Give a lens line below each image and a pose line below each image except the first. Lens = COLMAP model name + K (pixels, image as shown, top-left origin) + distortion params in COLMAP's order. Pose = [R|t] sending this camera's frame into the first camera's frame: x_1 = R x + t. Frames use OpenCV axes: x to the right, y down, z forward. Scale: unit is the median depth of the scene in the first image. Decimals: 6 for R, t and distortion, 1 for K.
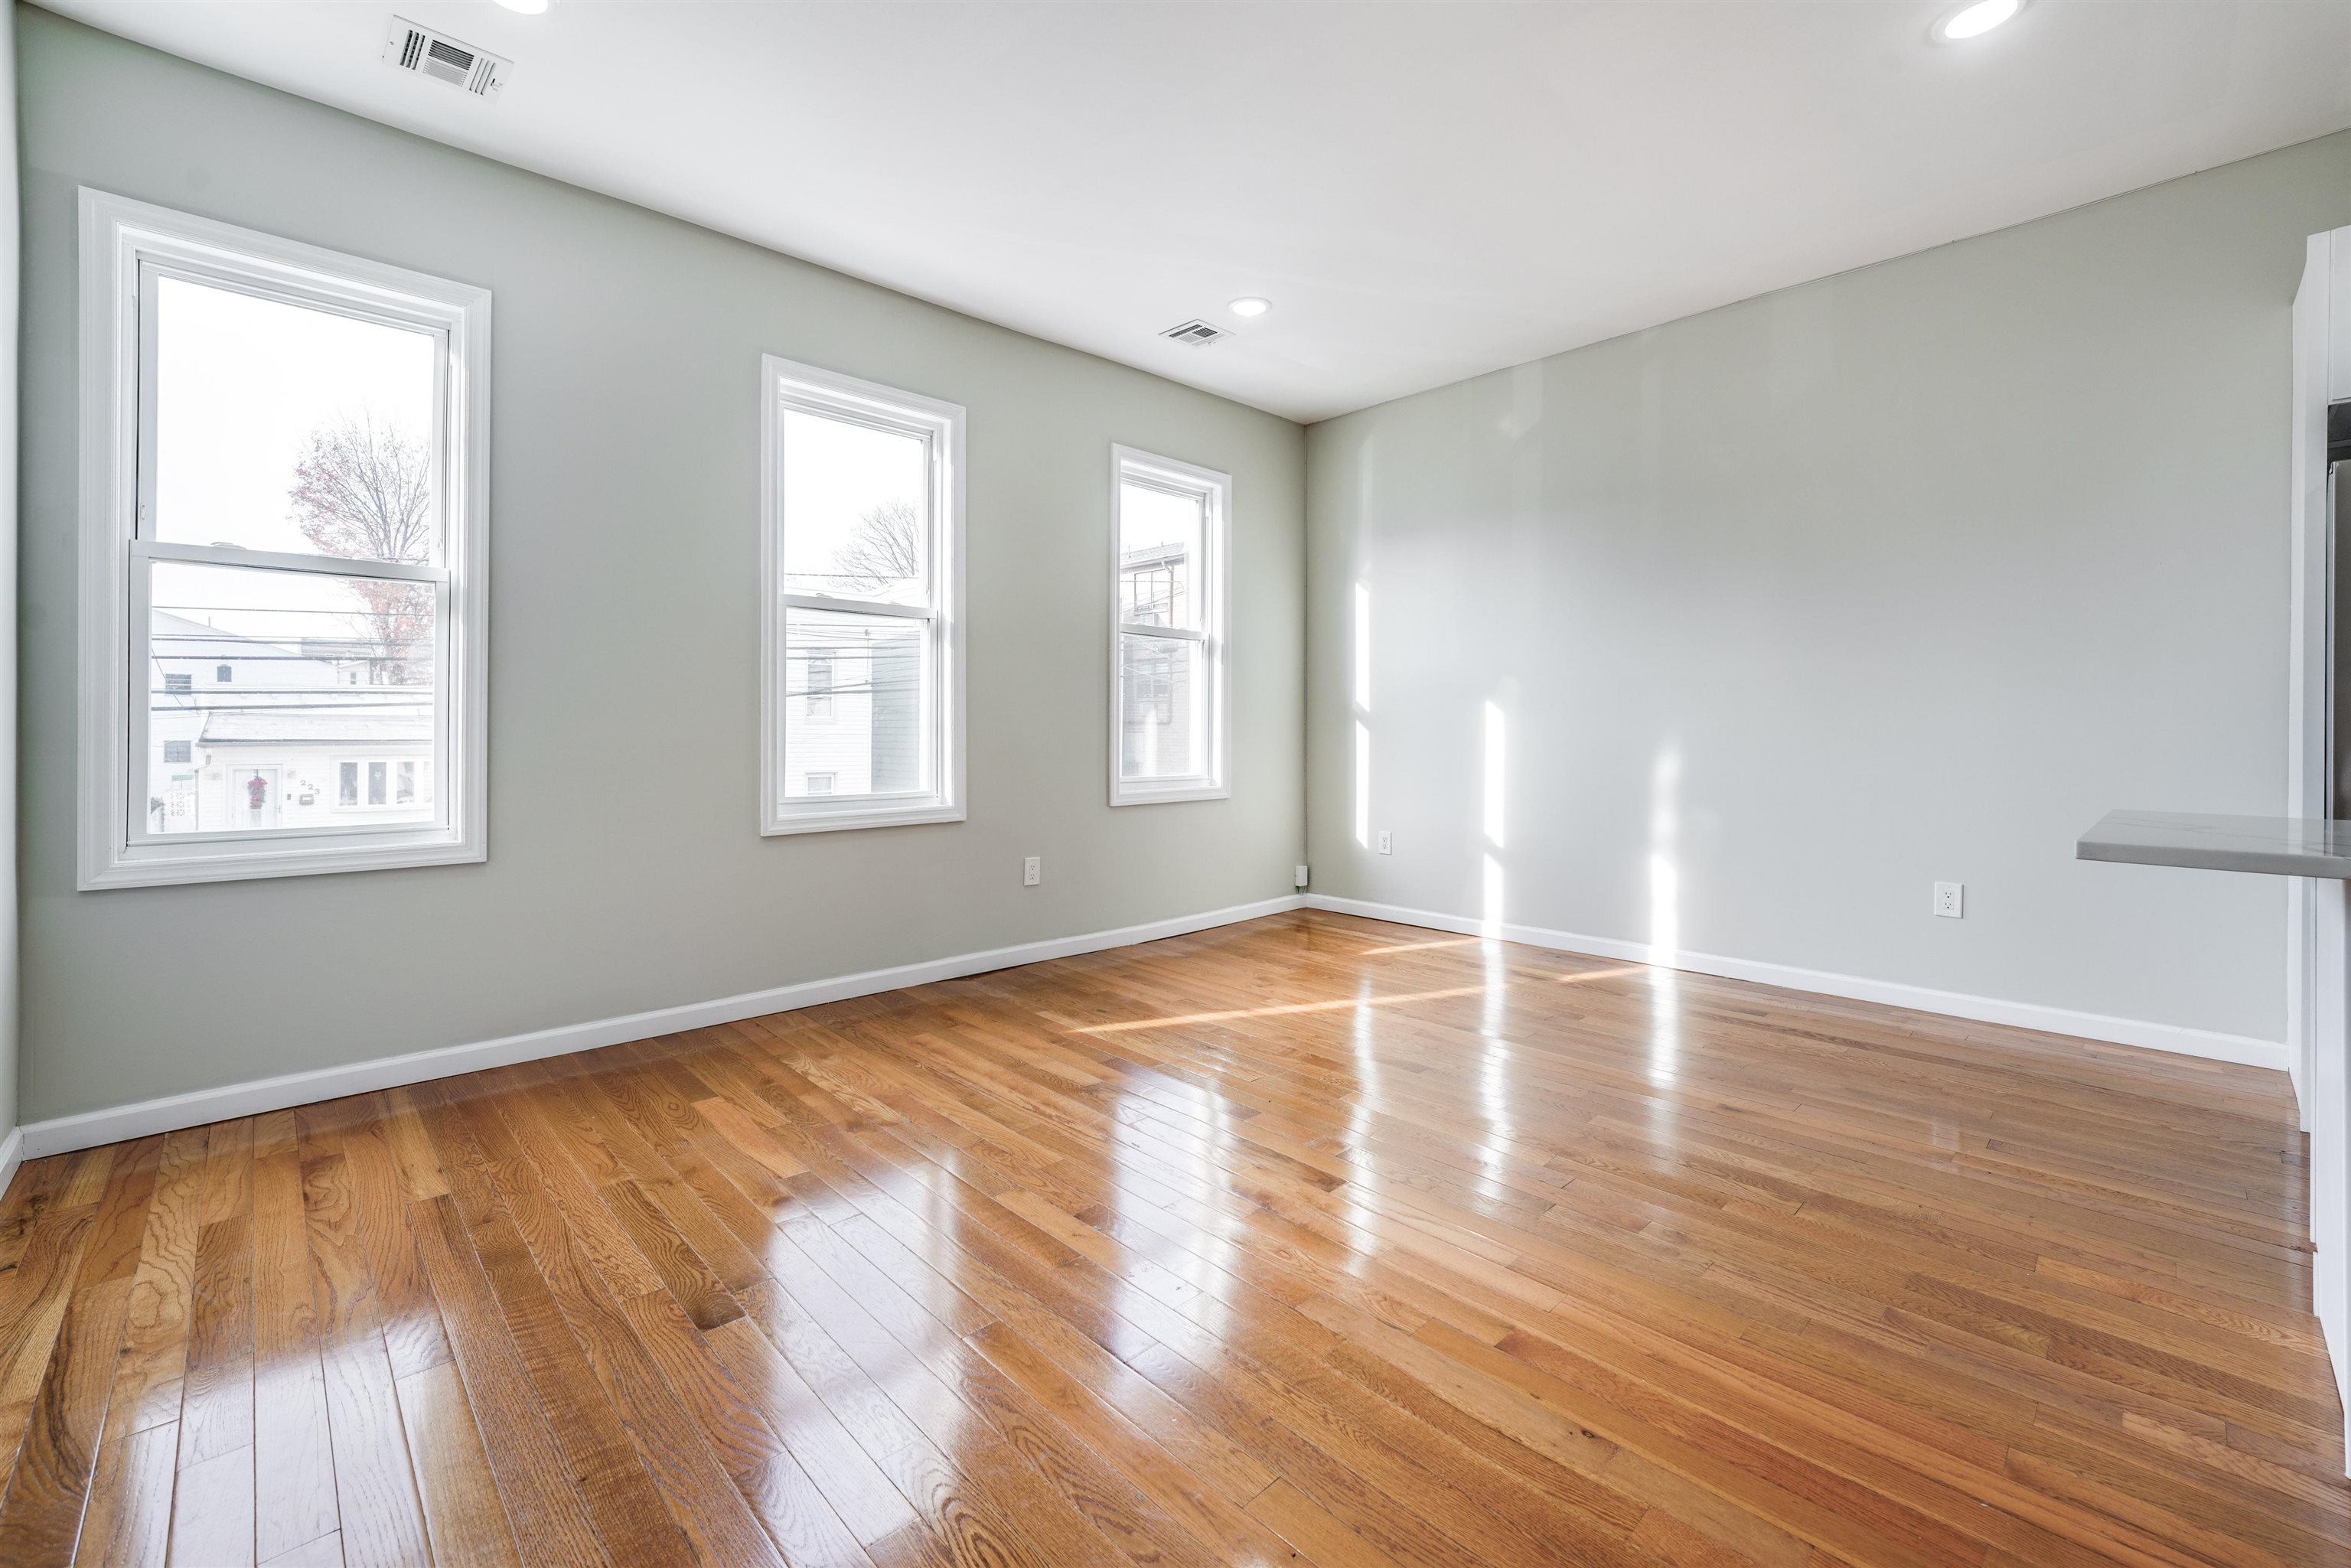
lens RADIAL K [[964.9, 0, 1174.1], [0, 964.9, 726.4], [0, 0, 1]] dist [-0.008657, 0.001193]
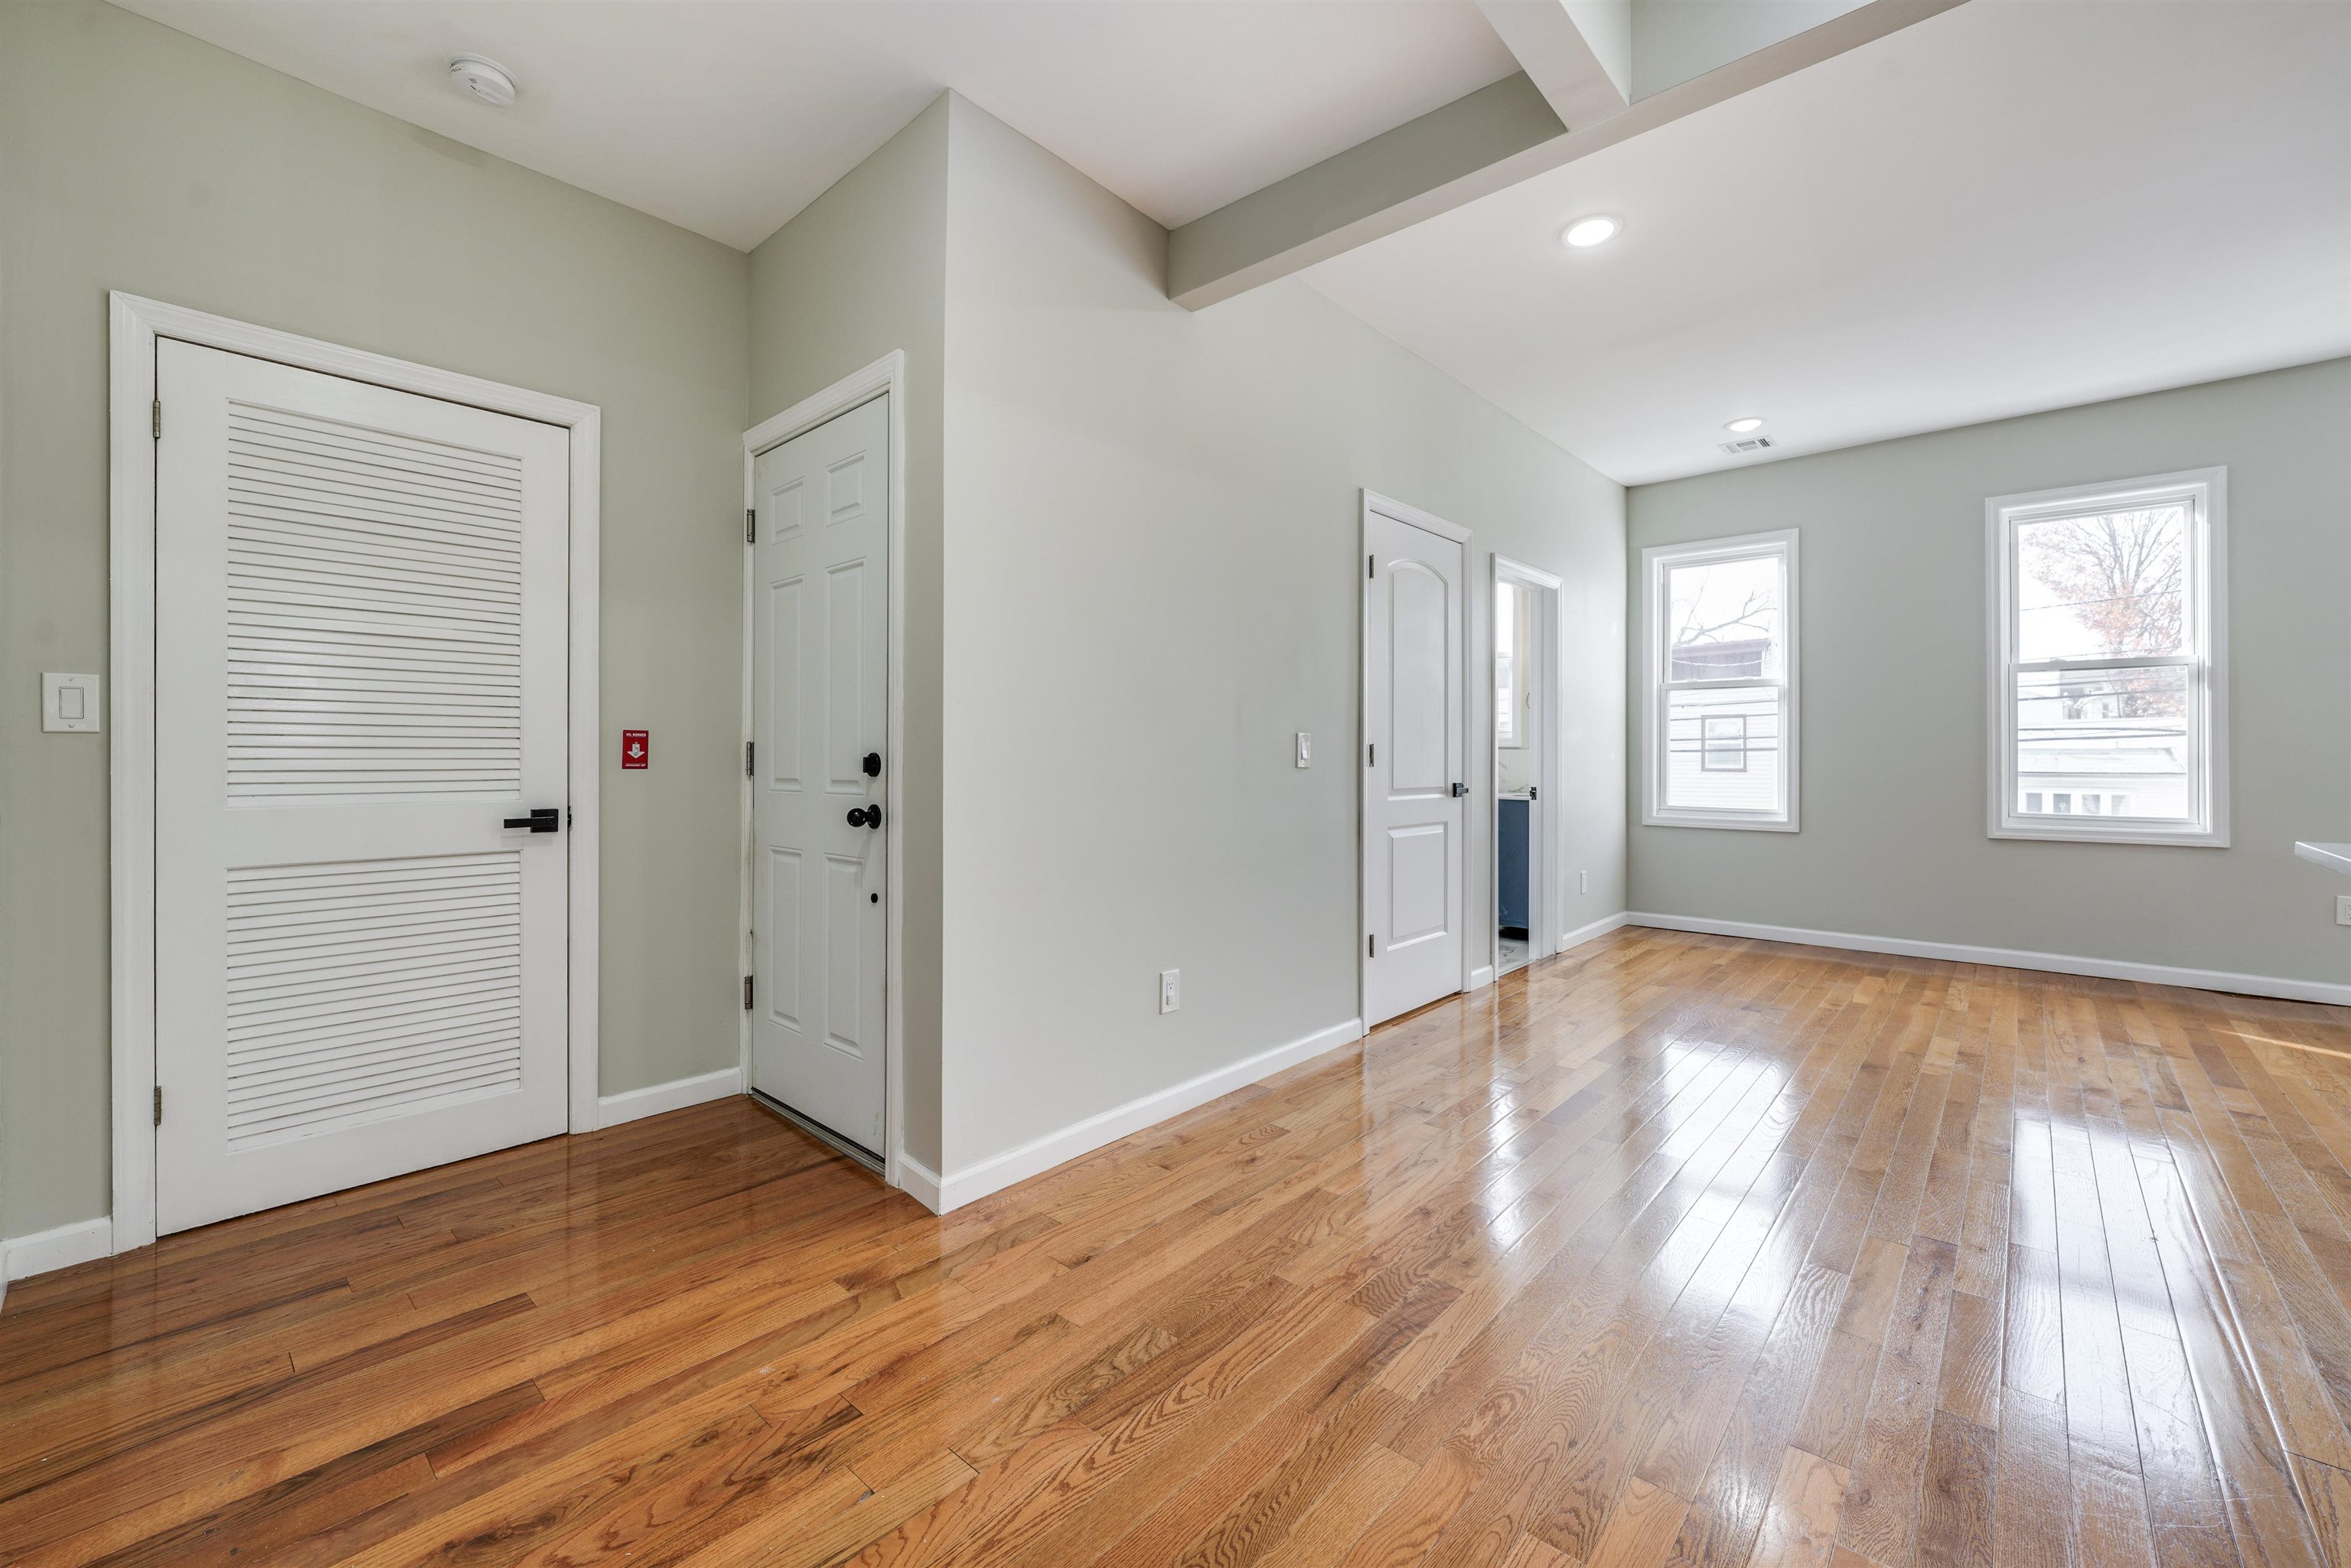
lens RADIAL K [[964.9, 0, 1185.0], [0, 964.9, 752.0], [0, 0, 1]] dist [-0.008657, 0.001193]
pose [[0.083588, -0.009339, -0.996457, 0.750720], [0.002084, 0.999956, -0.009197, -0.001500], [0.996498, -0.001307, 0.083603, -0.256562]]
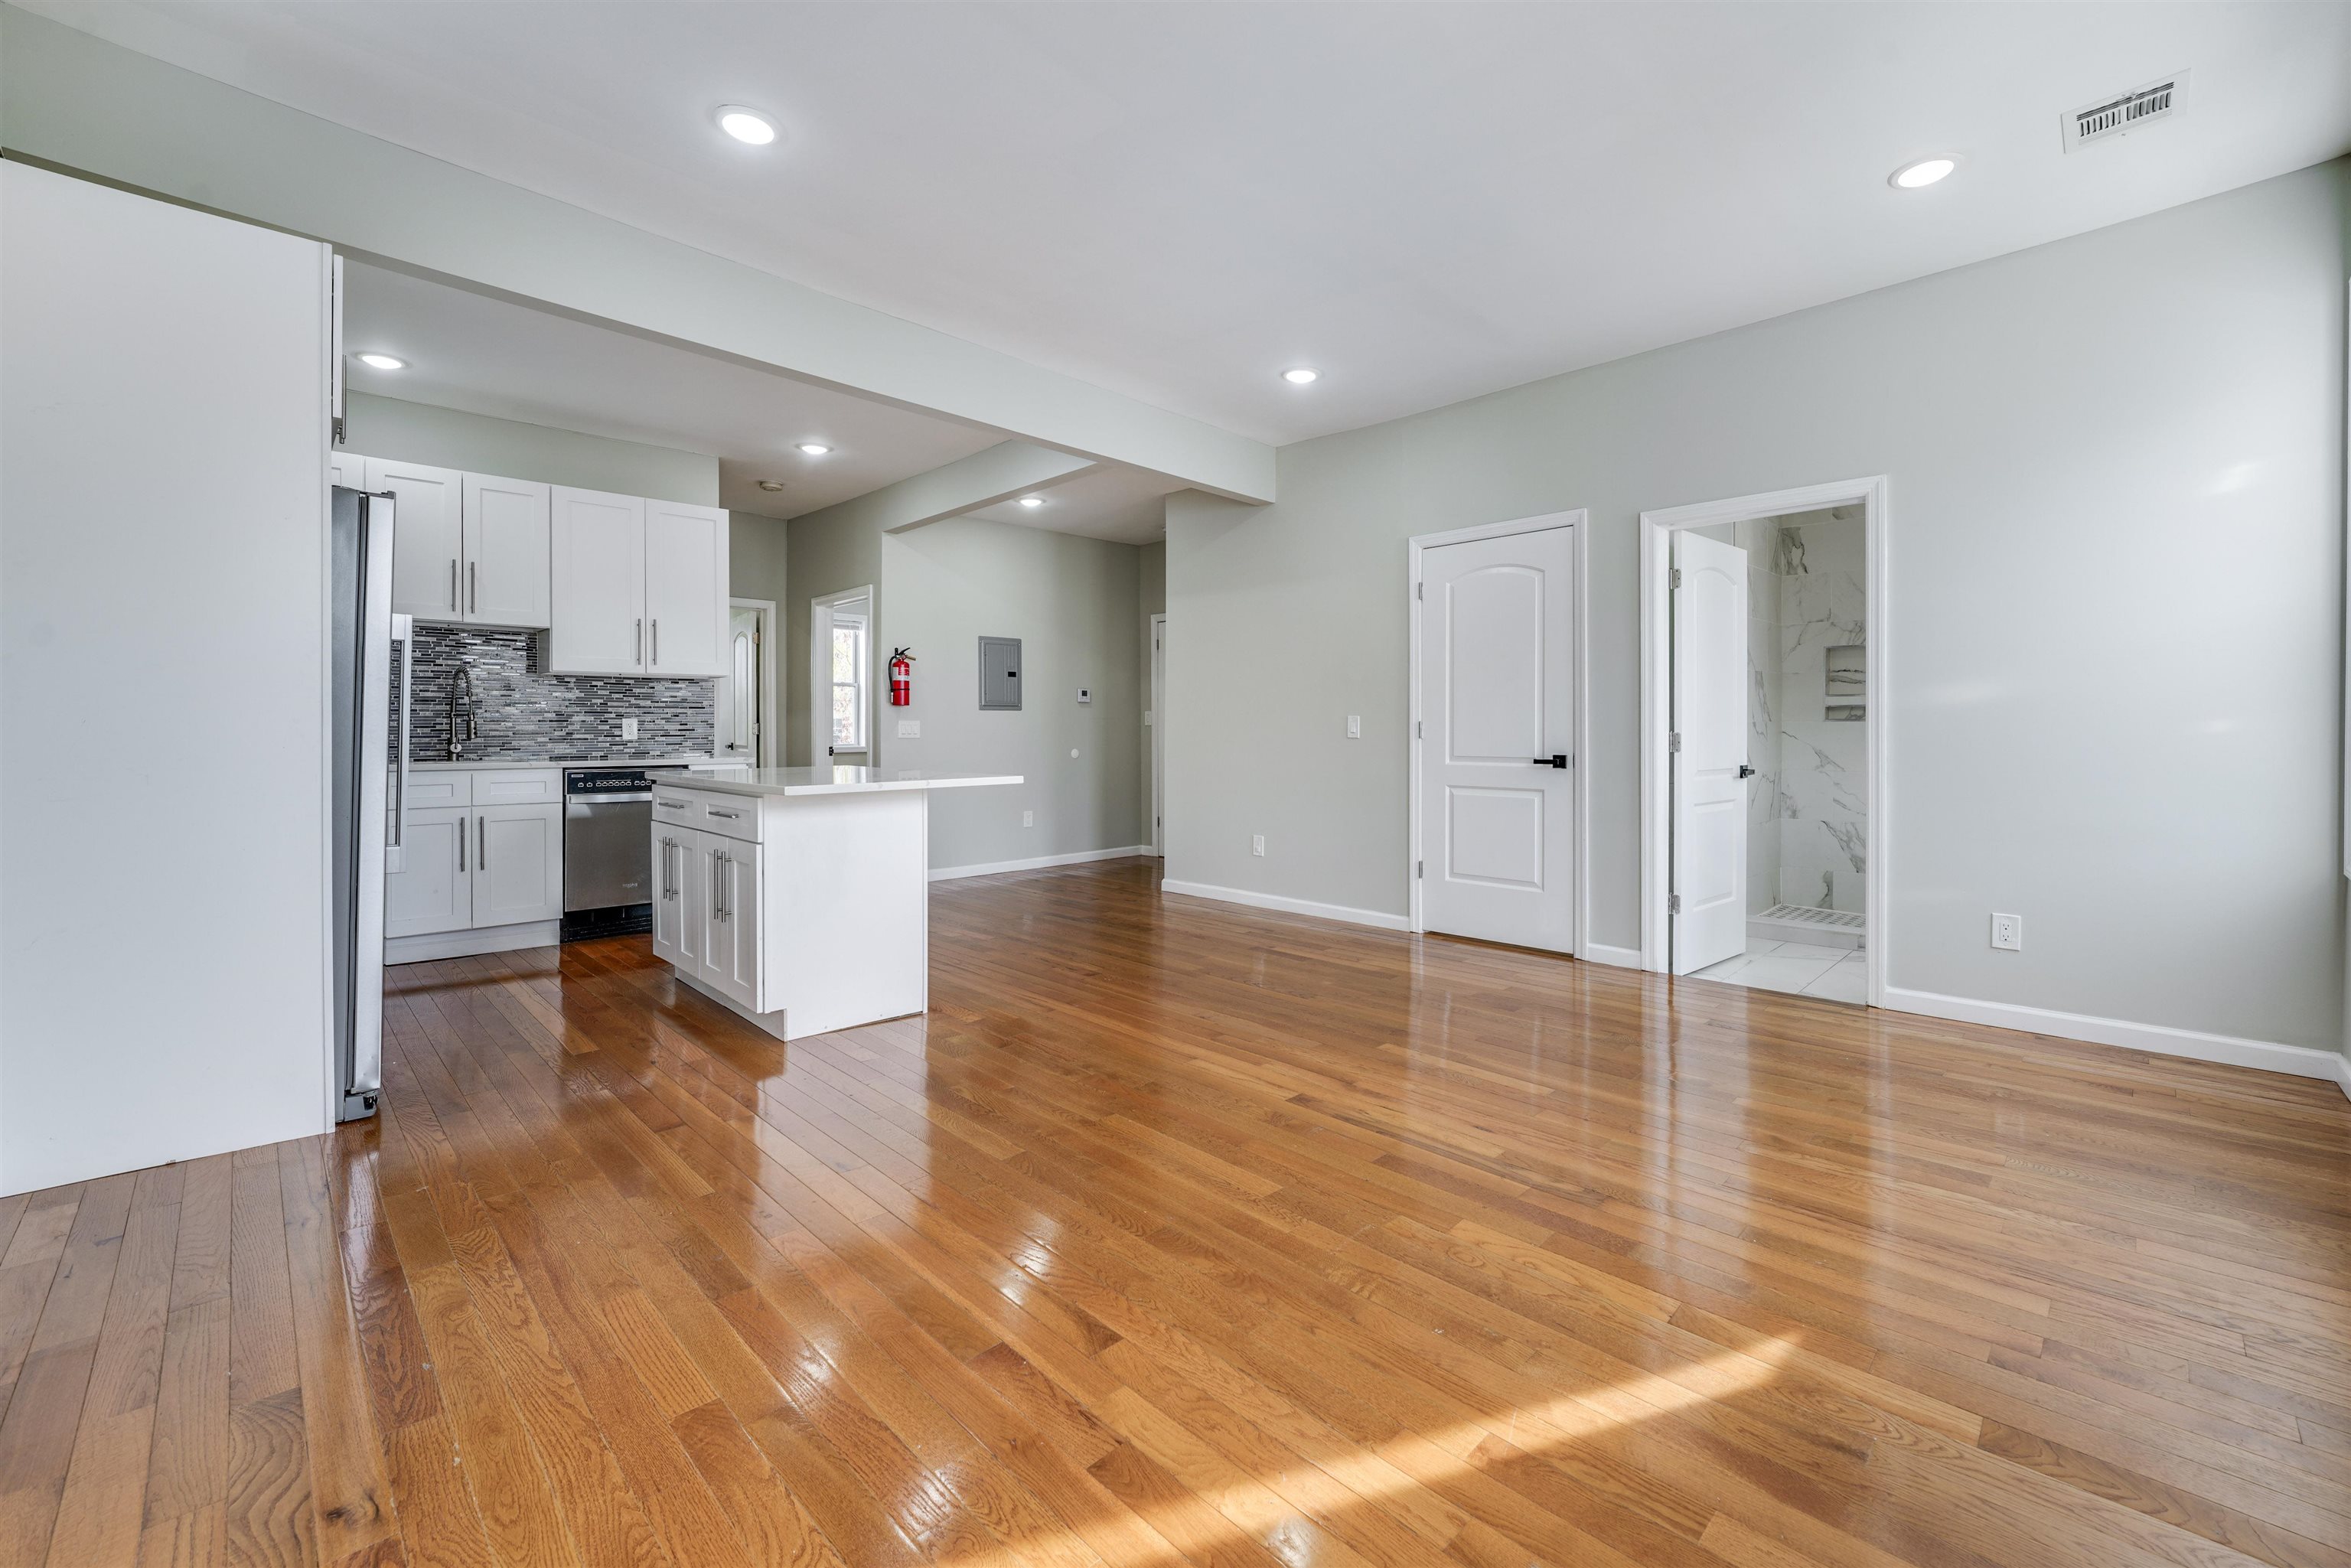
lens RADIAL K [[964.9, 0, 1165.2], [0, 964.9, 732.0], [0, 0, 1]] dist [-0.008657, 0.001193]
pose [[-0.999970, -0.003348, 0.007001, 0.182612], [-0.003360, 0.999993, -0.001754, 0.000089], [-0.006995, -0.001777, -0.999974, 1.233776]]
